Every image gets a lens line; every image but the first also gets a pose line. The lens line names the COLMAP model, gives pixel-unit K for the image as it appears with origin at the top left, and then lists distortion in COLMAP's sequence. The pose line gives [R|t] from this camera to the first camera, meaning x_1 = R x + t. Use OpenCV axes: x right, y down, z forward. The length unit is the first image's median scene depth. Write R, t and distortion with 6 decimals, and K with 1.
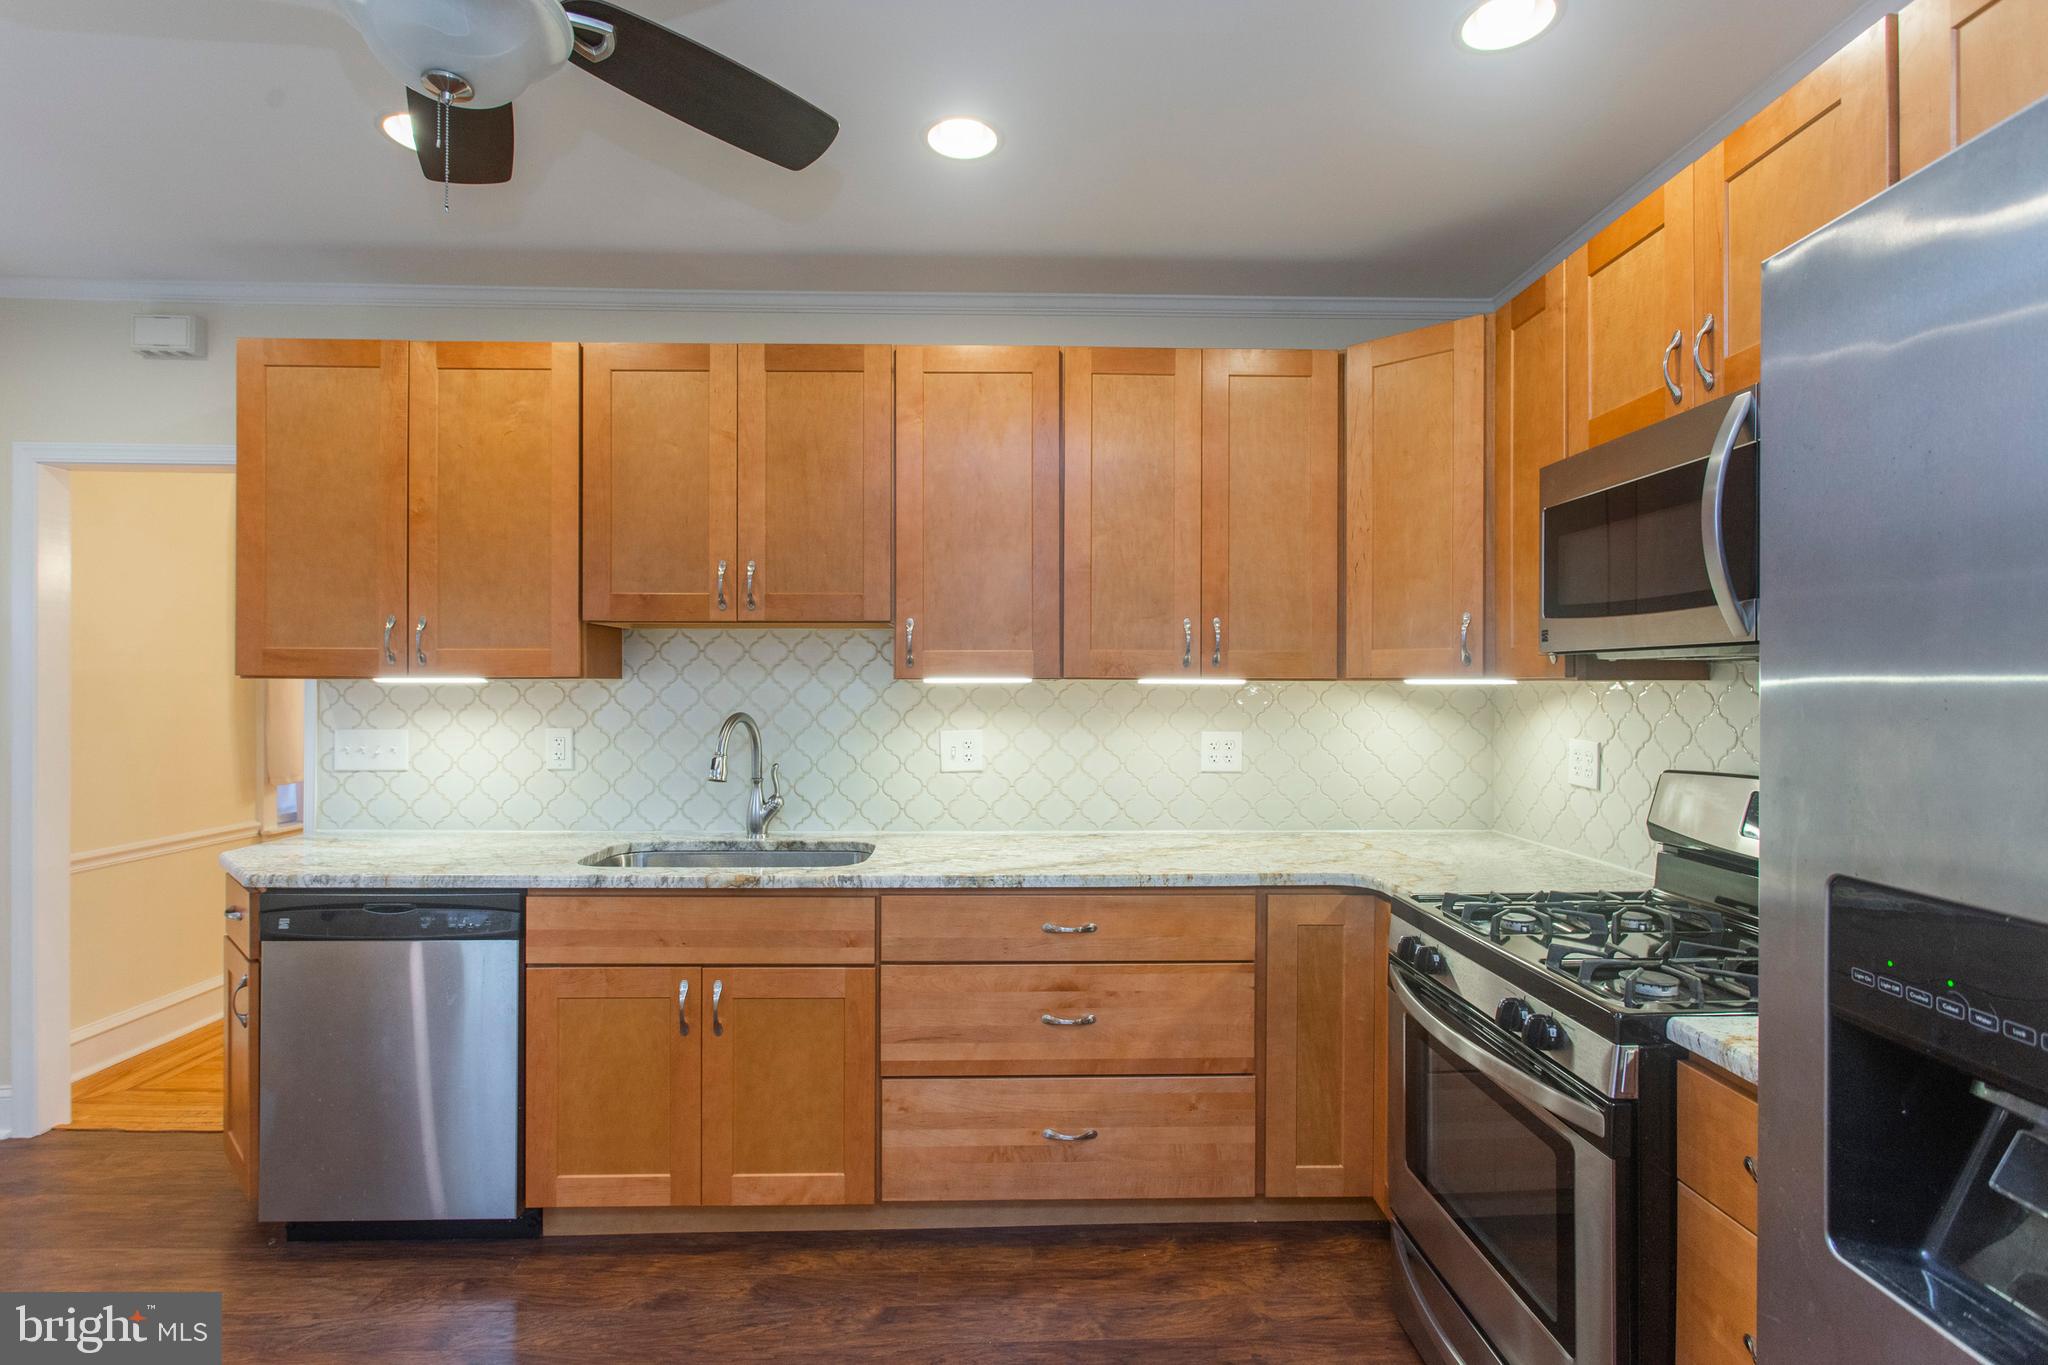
lens RADIAL K [[990.0, 0, 1024.0], [0, 990.0, 682.5], [0, 0, 1]] dist [-0.002617, 0.000784]
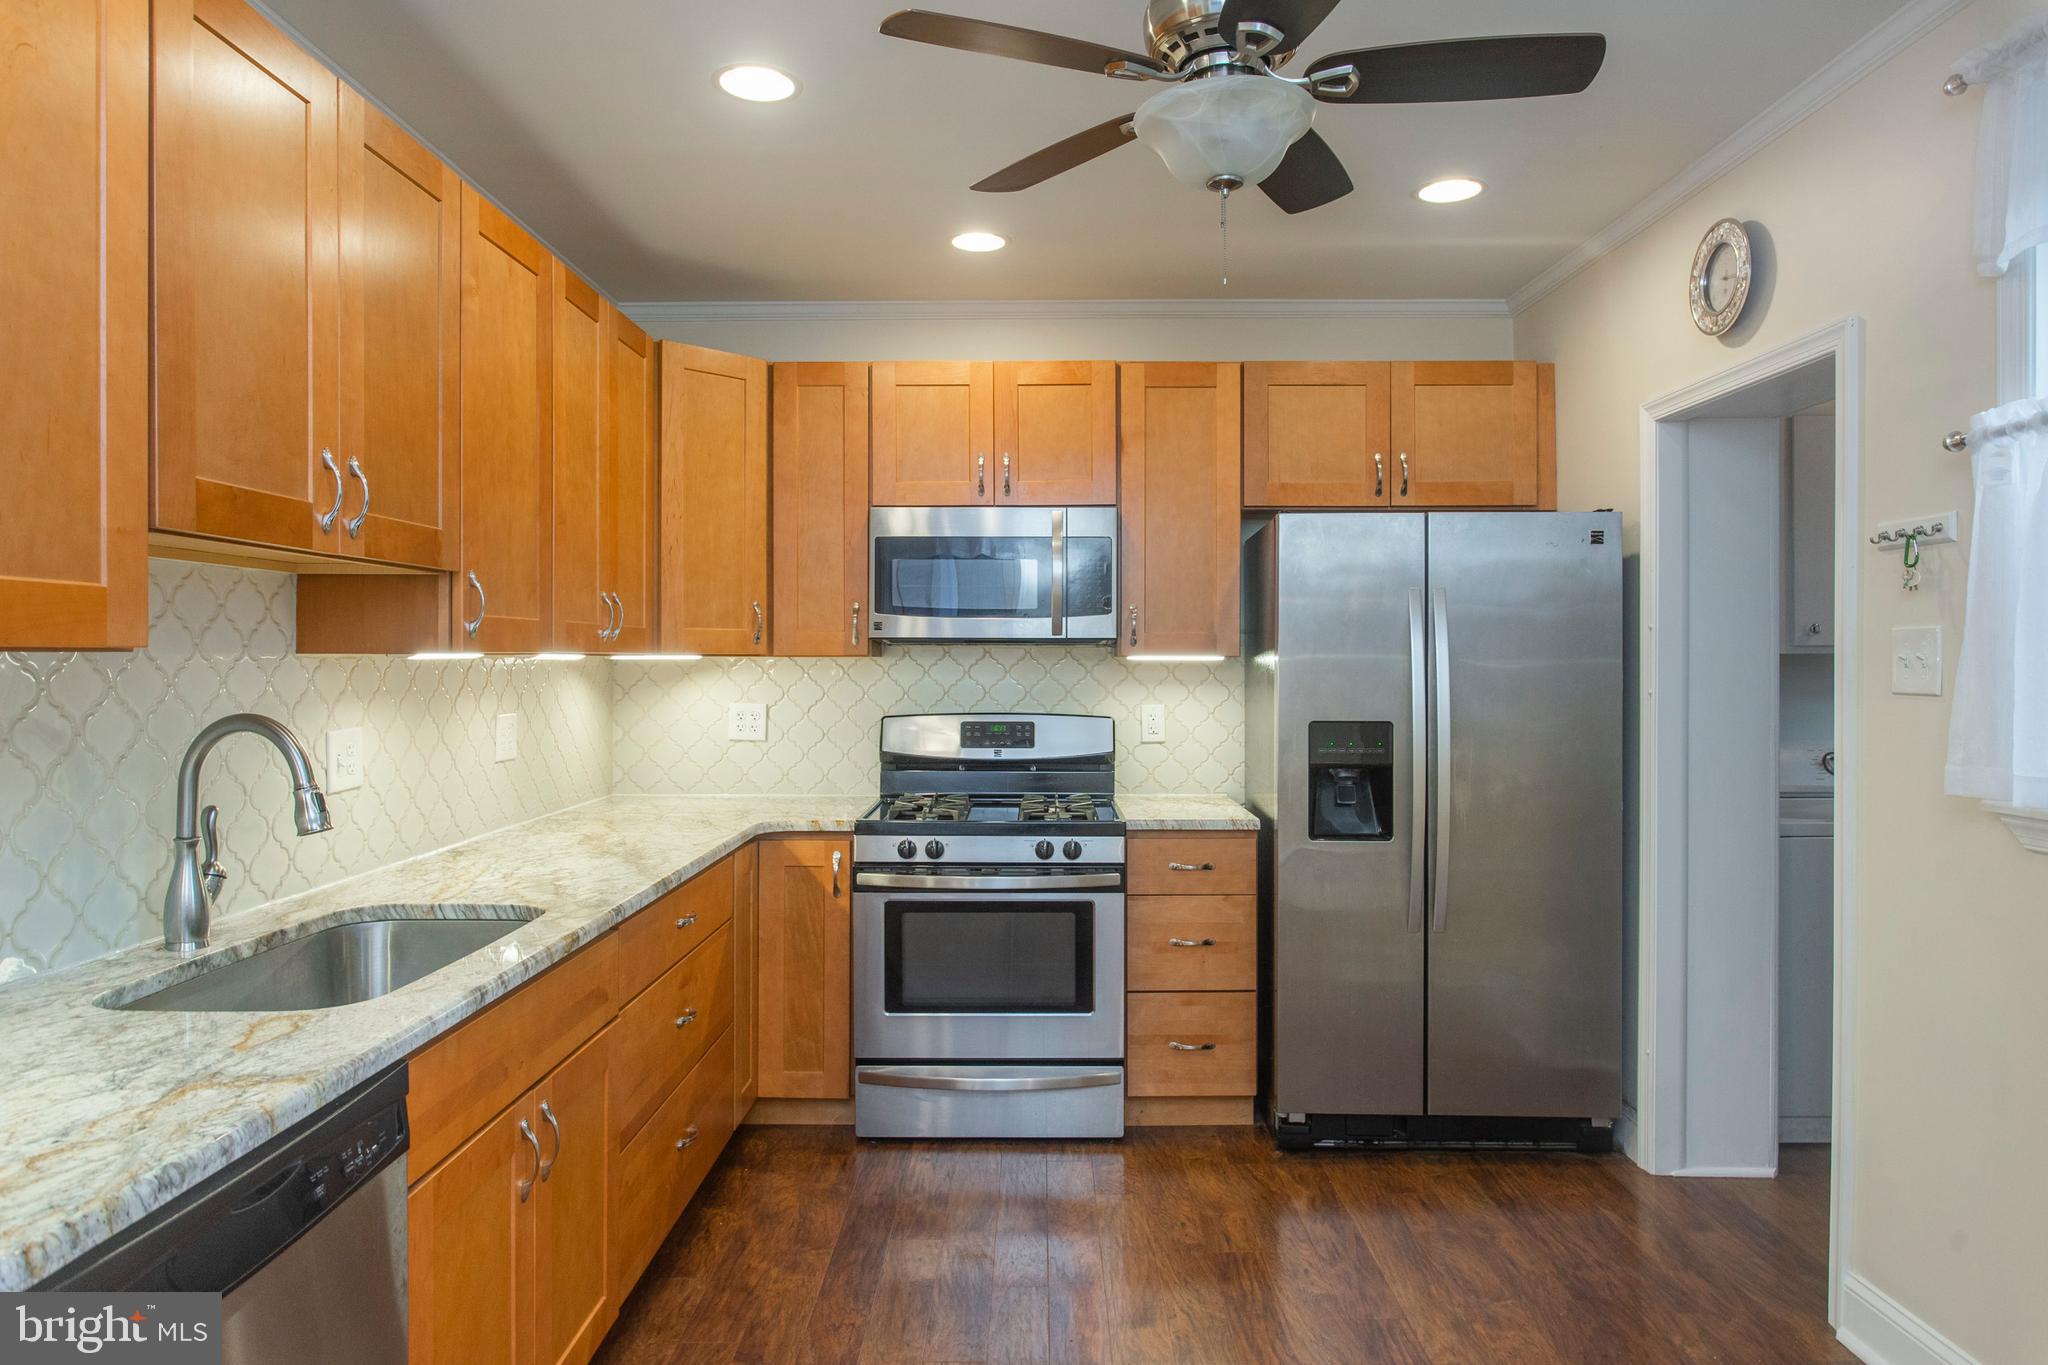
lens RADIAL K [[1257.0, 0, 1058.3], [0, 1257.0, 668.9], [0, 0, 1]] dist [-0.010508, 0.001375]
pose [[0.019882, -0.009618, 0.999756, -1.038095], [-0.002324, 0.999951, 0.009666, -0.002530], [-0.999800, -0.002516, 0.019859, 0.568414]]
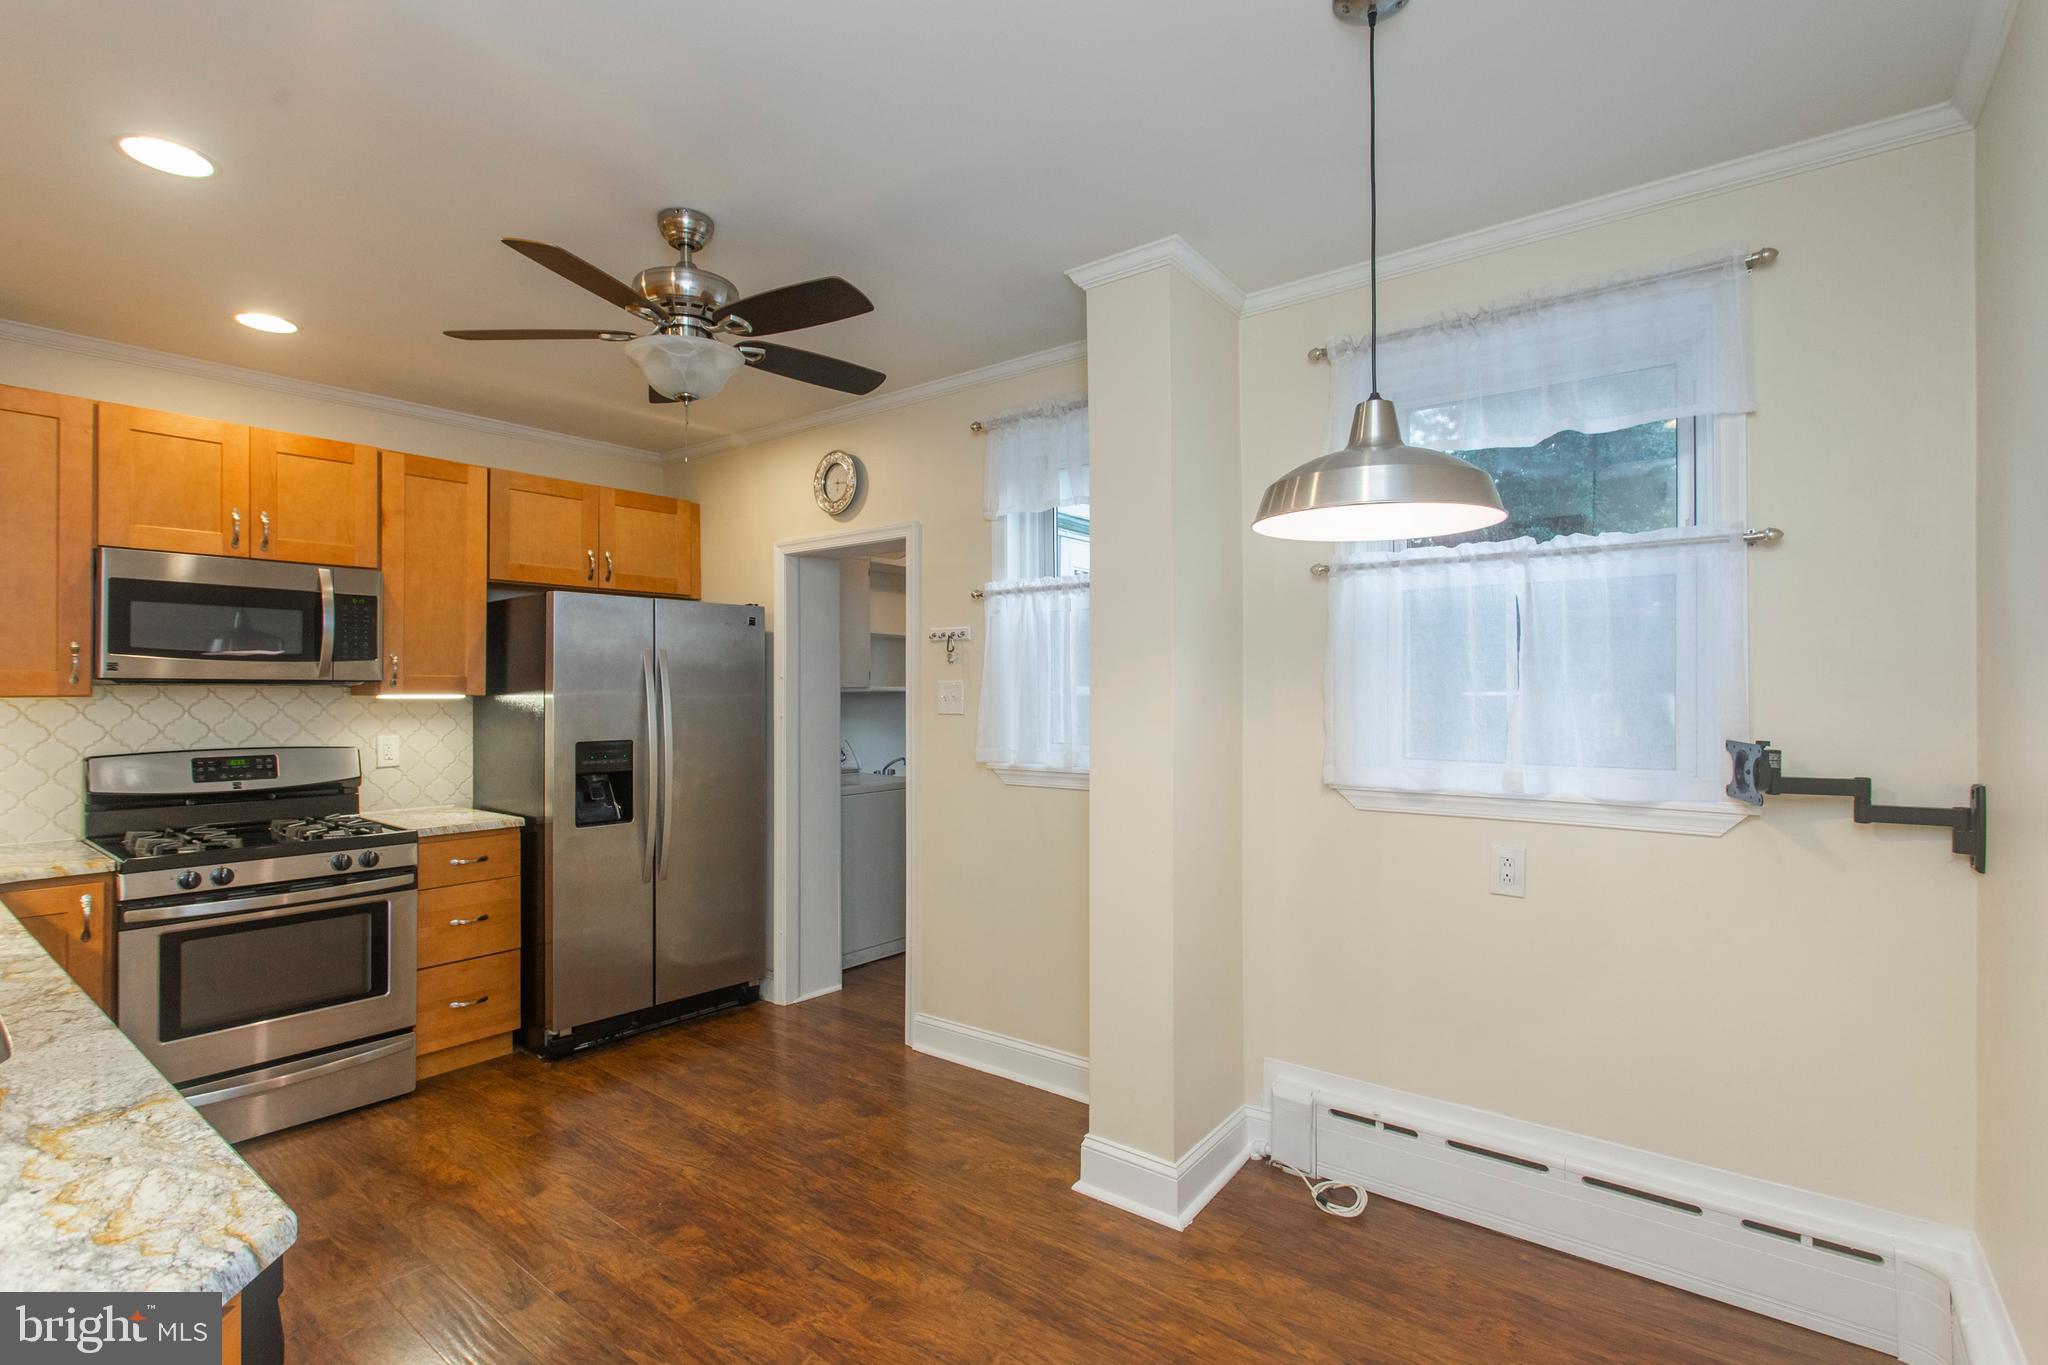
lens RADIAL K [[942.0, 0, 1013.1], [0, 942.0, 685.8], [0, 0, 1]] dist [-0.004728, -0.000223]
pose [[-0.761168, 0.003029, 0.648548, -1.090068], [-0.001628, 0.999977, -0.006580, -0.009785], [-0.648553, -0.006064, -0.761146, 0.960767]]
